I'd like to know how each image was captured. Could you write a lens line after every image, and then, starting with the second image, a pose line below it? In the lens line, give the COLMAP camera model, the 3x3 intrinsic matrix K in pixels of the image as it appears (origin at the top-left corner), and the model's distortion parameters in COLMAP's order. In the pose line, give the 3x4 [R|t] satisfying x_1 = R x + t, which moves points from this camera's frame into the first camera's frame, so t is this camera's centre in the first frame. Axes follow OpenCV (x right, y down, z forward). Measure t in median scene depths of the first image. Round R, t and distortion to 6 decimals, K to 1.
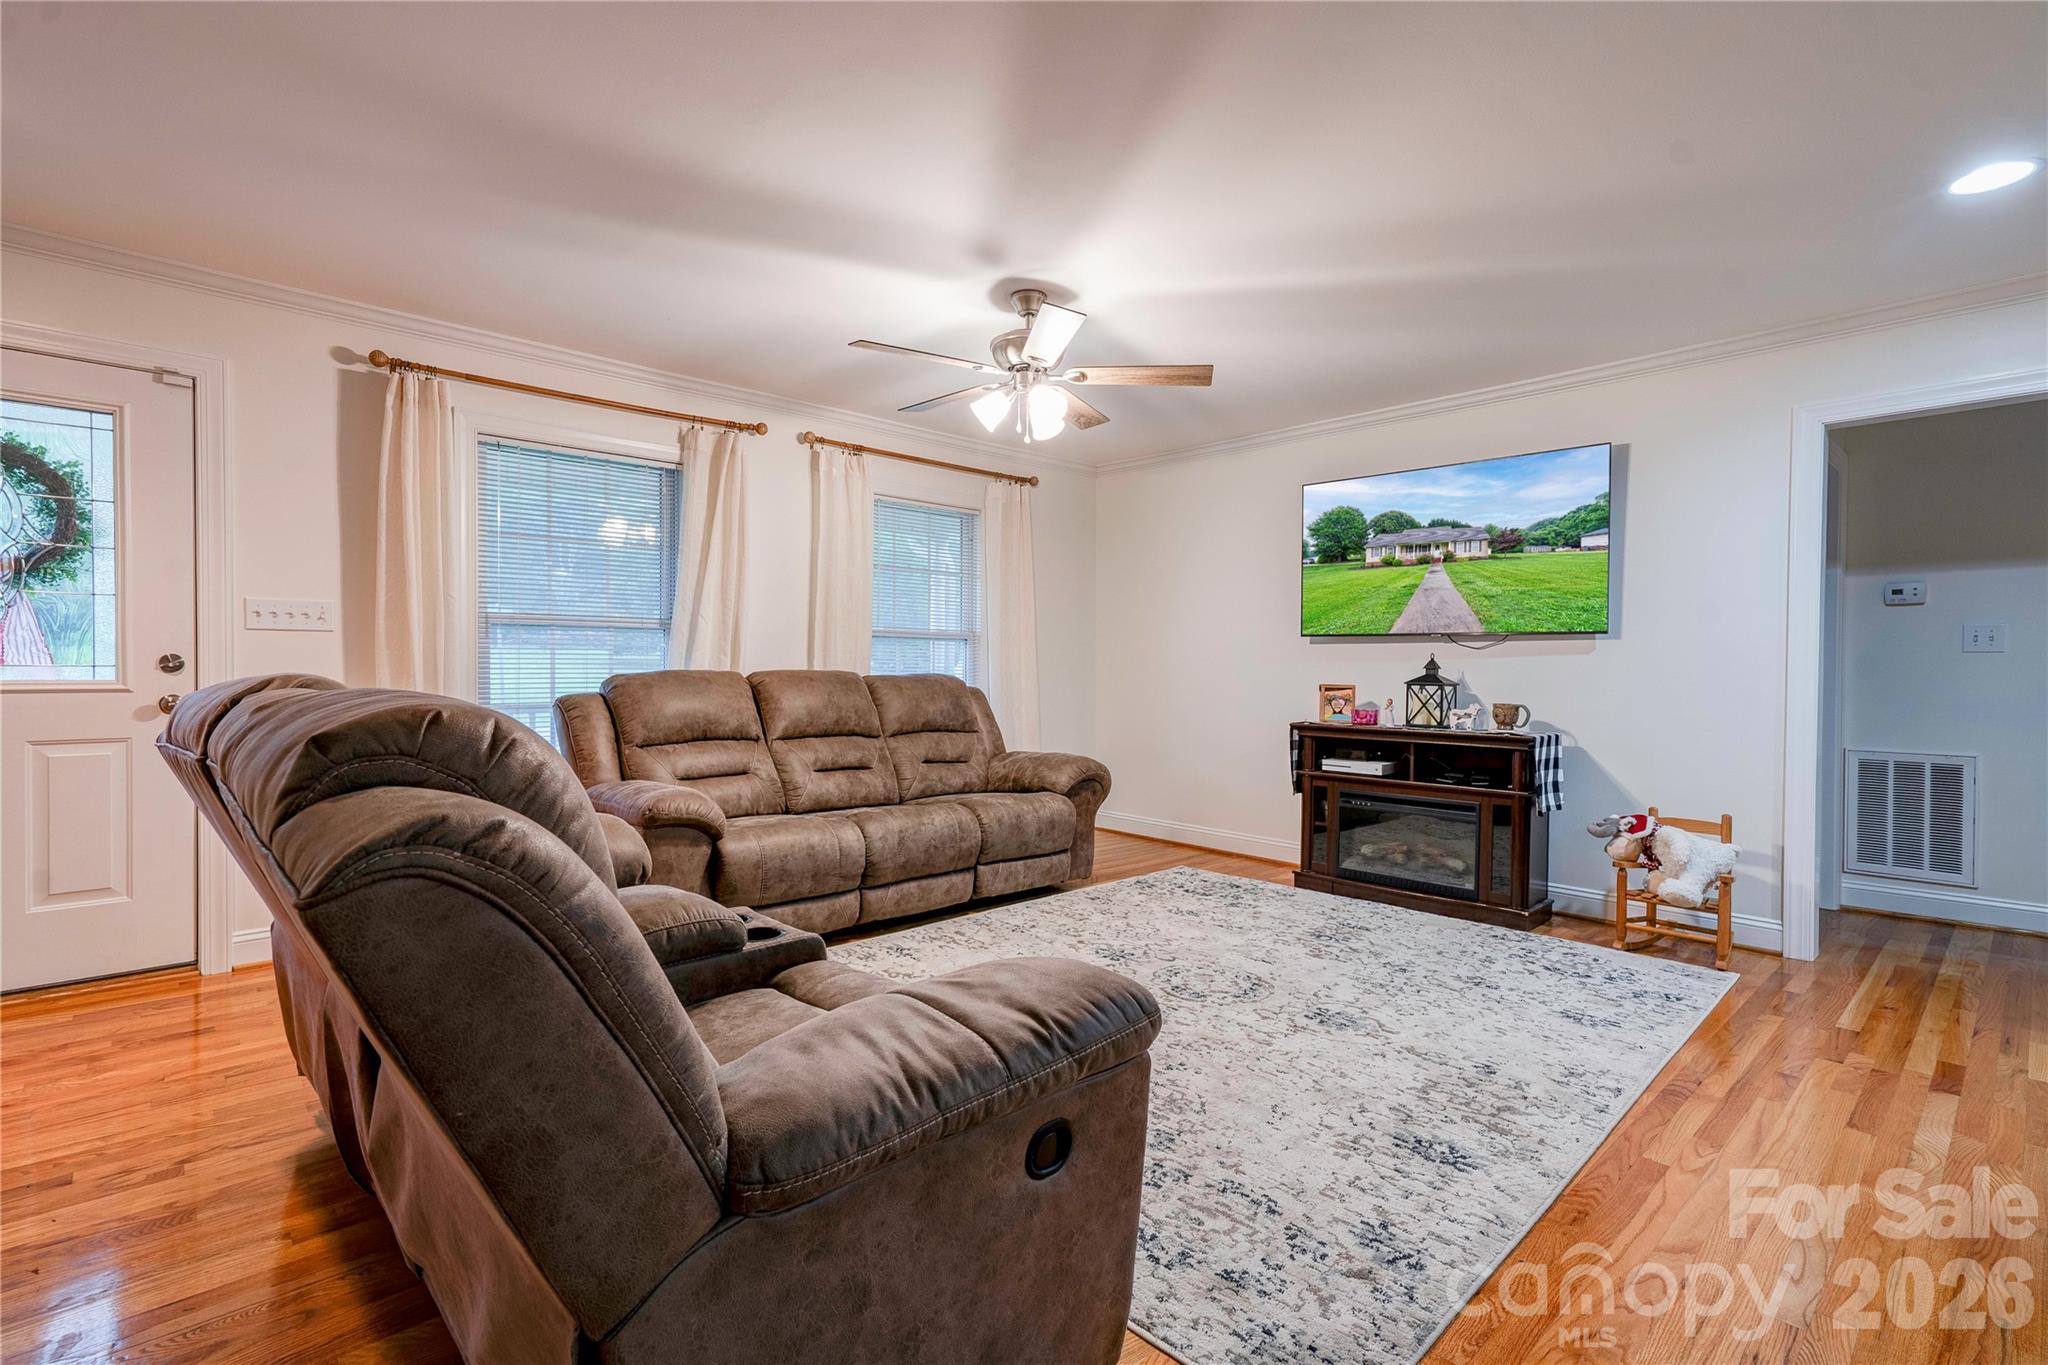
lens RADIAL K [[937.7, 0, 1021.9], [0, 937.7, 673.1], [0, 0, 1]] dist [-0.005298, 0.010535]
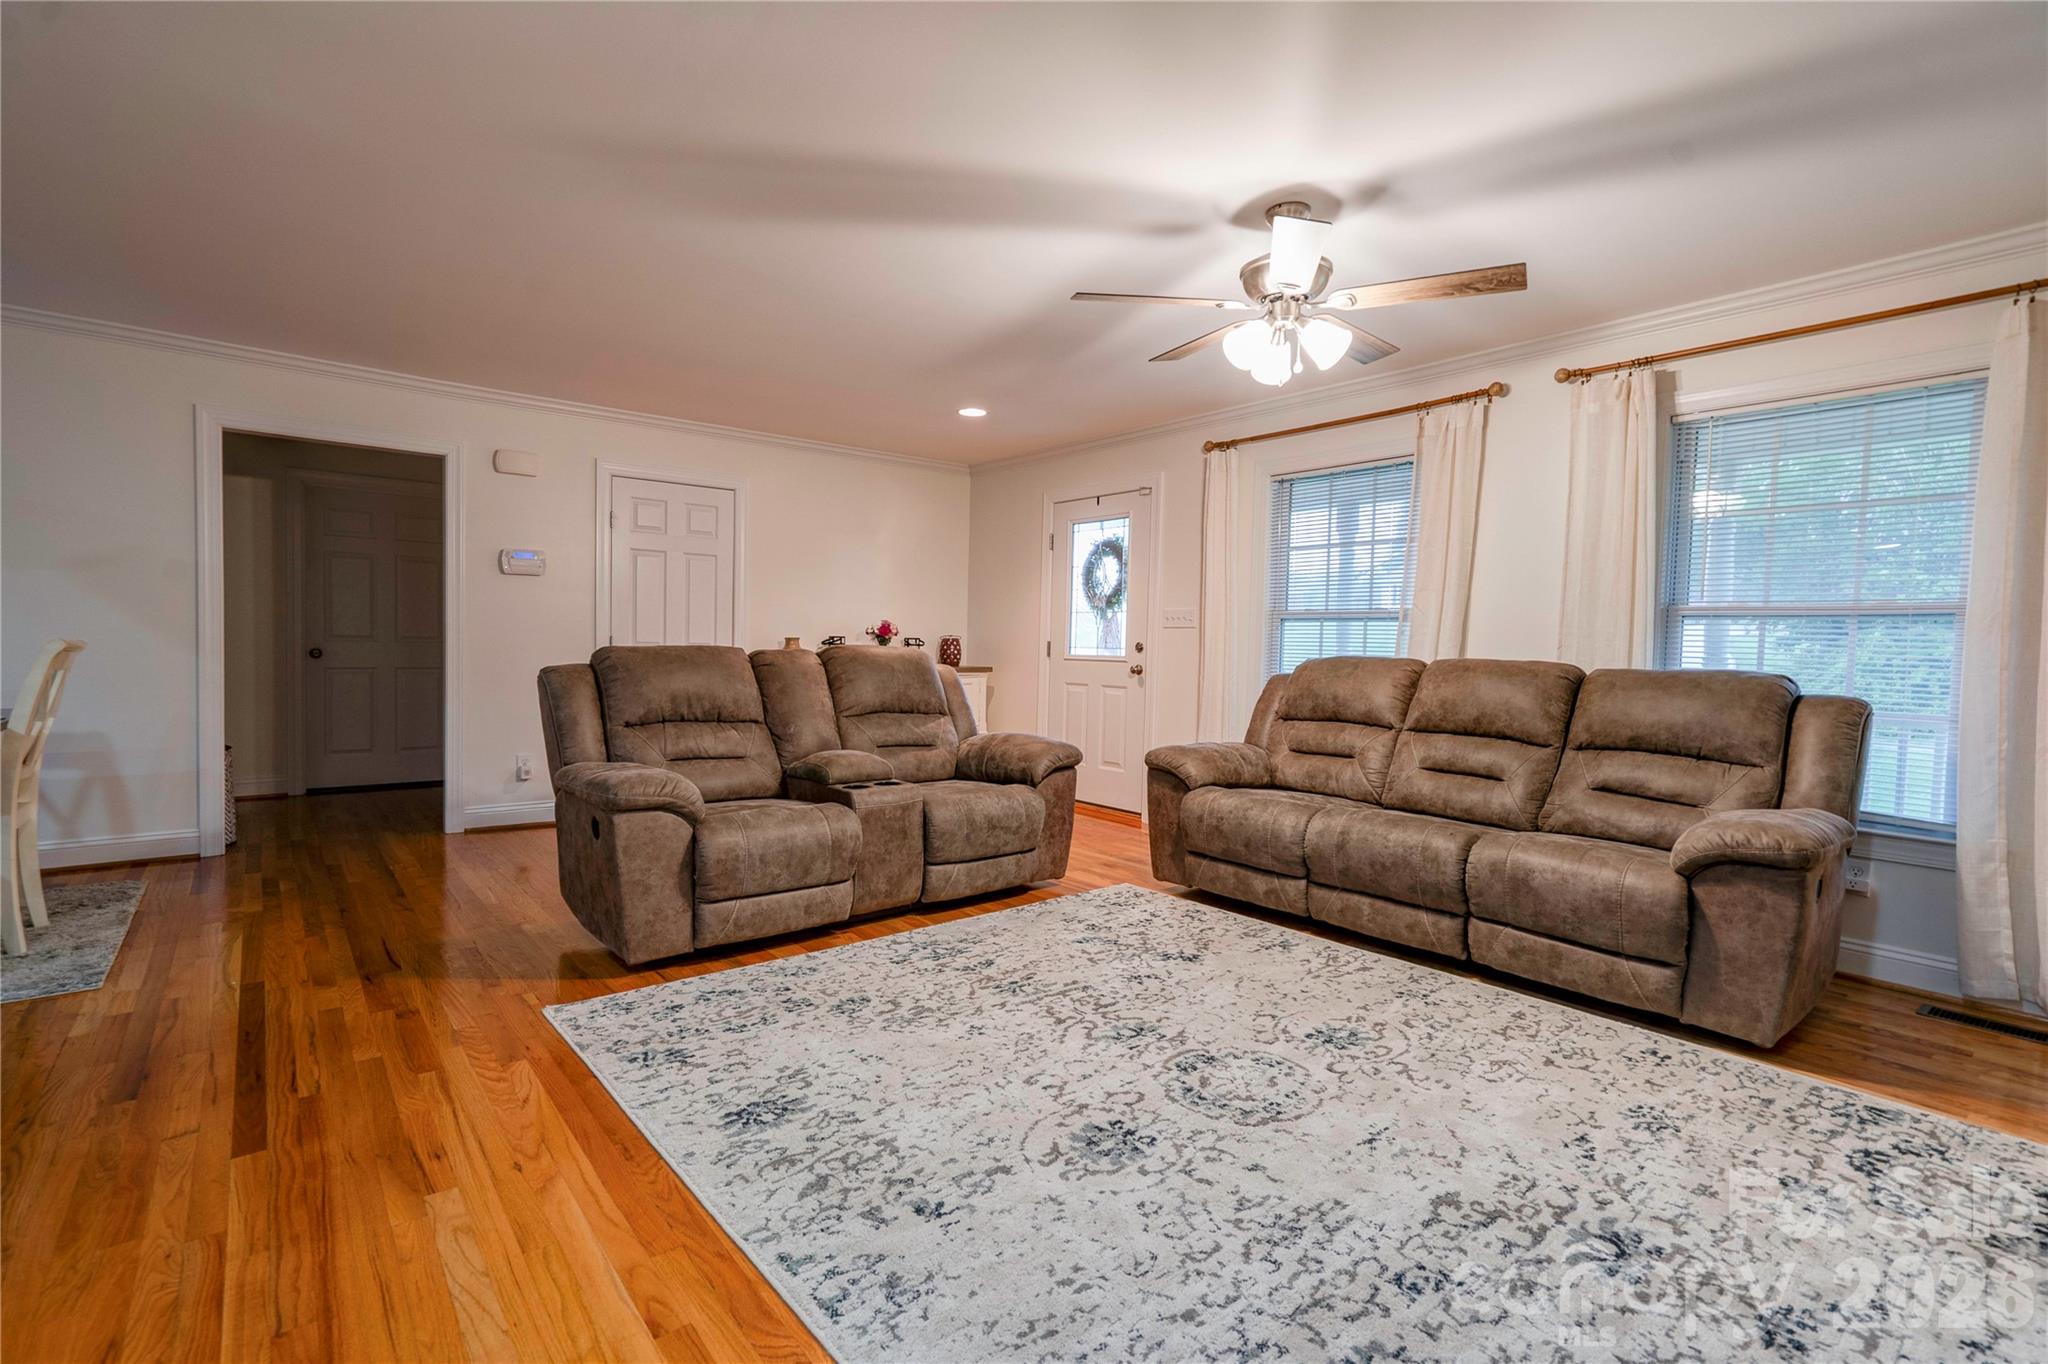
lens RADIAL K [[937.7, 0, 1003.7], [0, 937.7, 674.5], [0, 0, 1]] dist [-0.005298, 0.010535]
pose [[-0.069729, 0.024677, -0.997261, 0.835694], [-0.028383, 0.999240, 0.026710, 0.000963], [0.997162, 0.030168, -0.068976, 0.771925]]
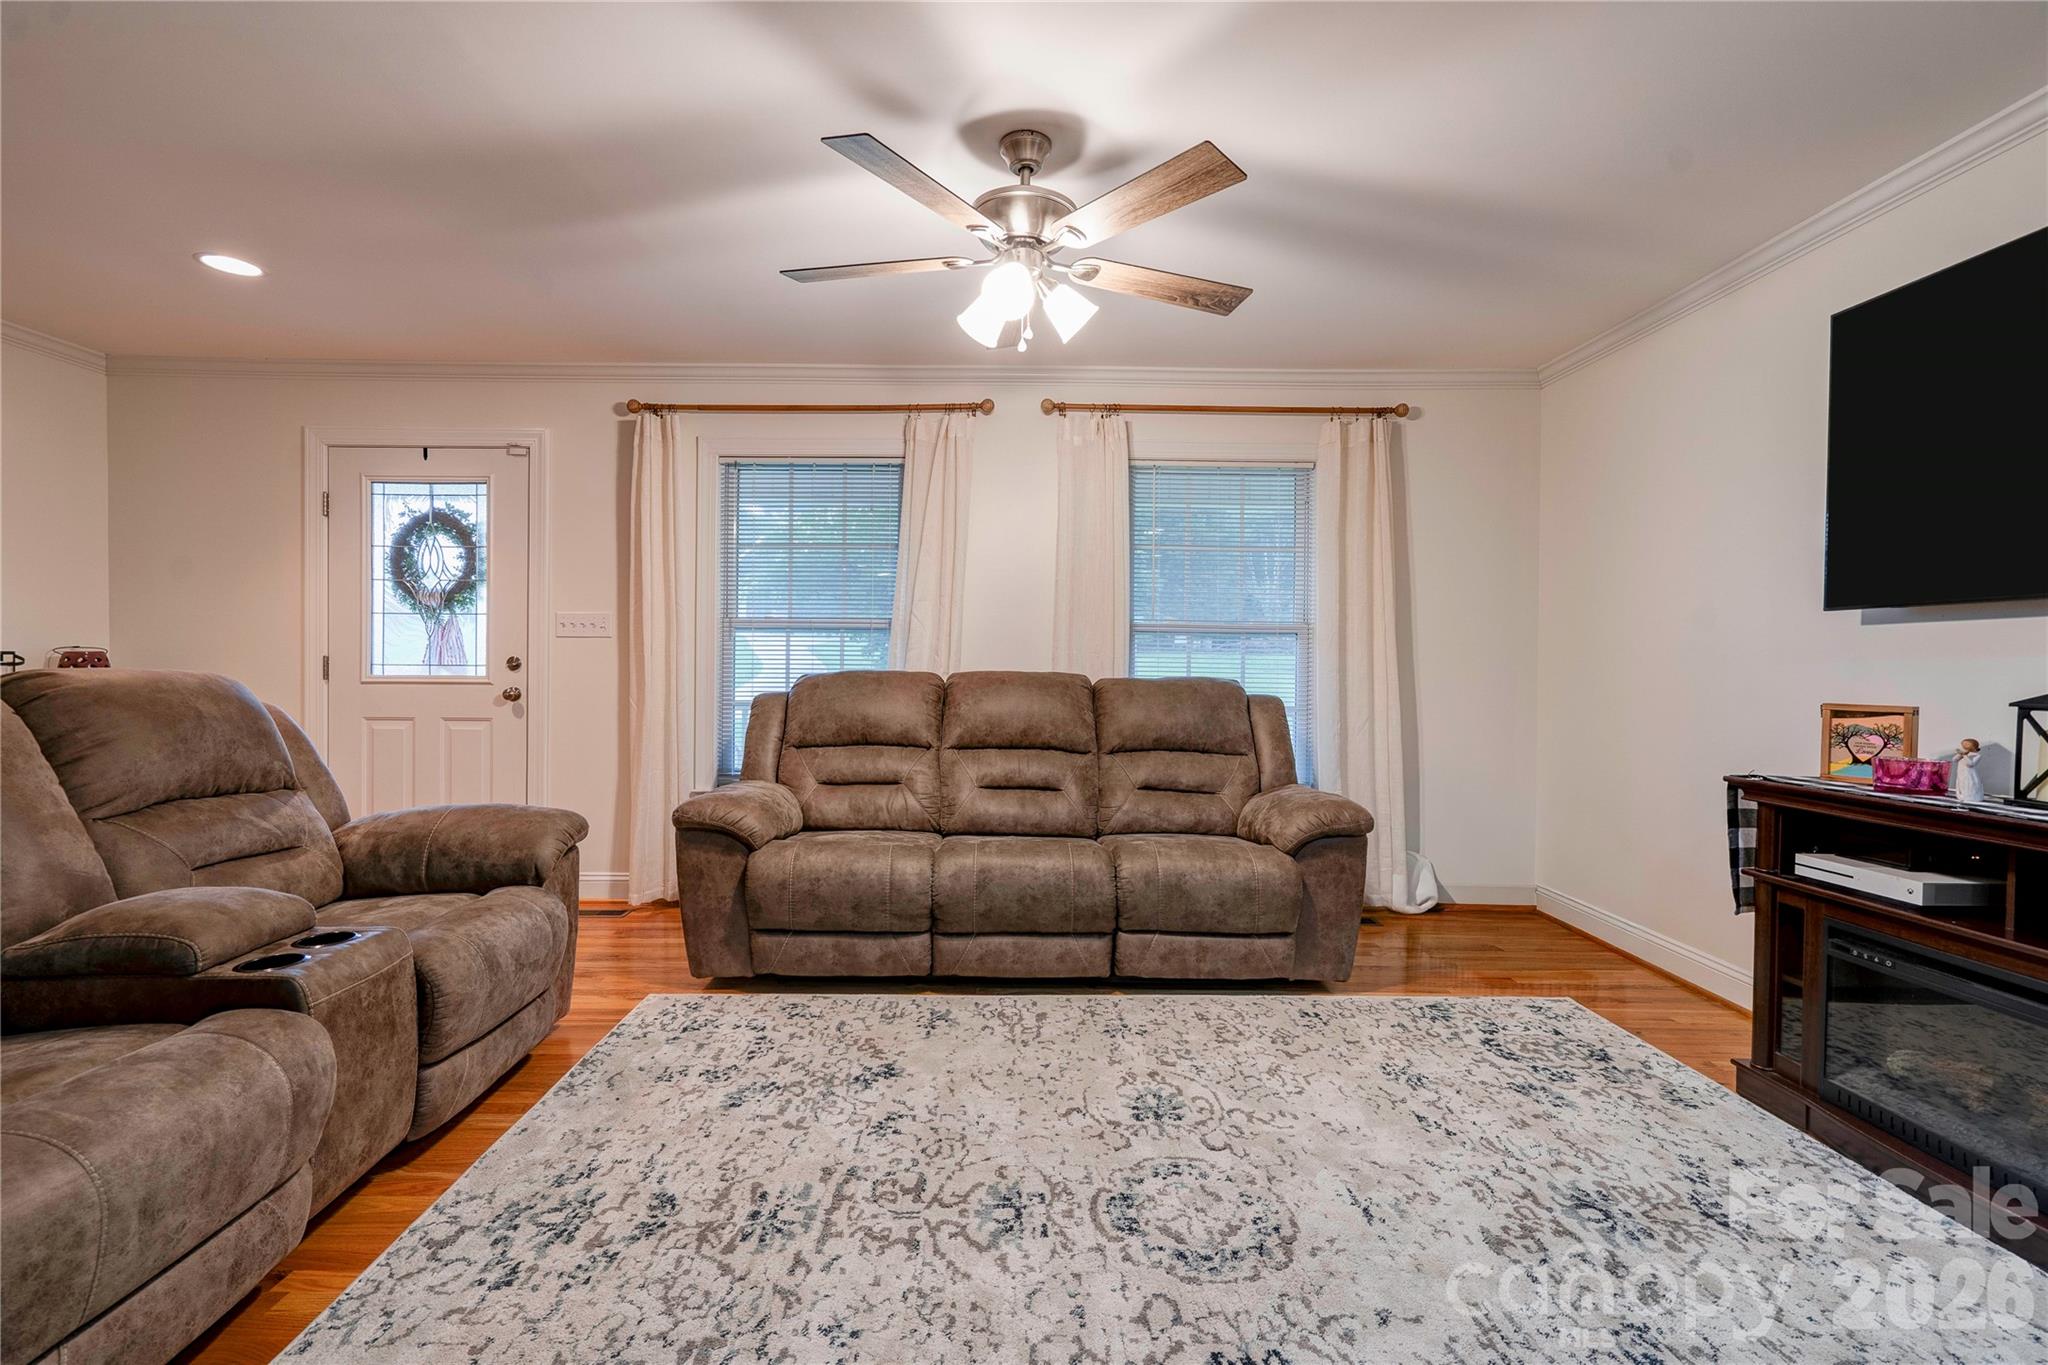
lens RADIAL K [[937.7, 0, 1008.6], [0, 937.7, 675.0], [0, 0, 1]] dist [-0.005298, 0.010535]
pose [[0.732163, 0.005666, -0.681106, 0.458190], [-0.007815, 0.999969, -0.000082, 0.000379], [0.681085, 0.005383, 0.732185, 0.448410]]
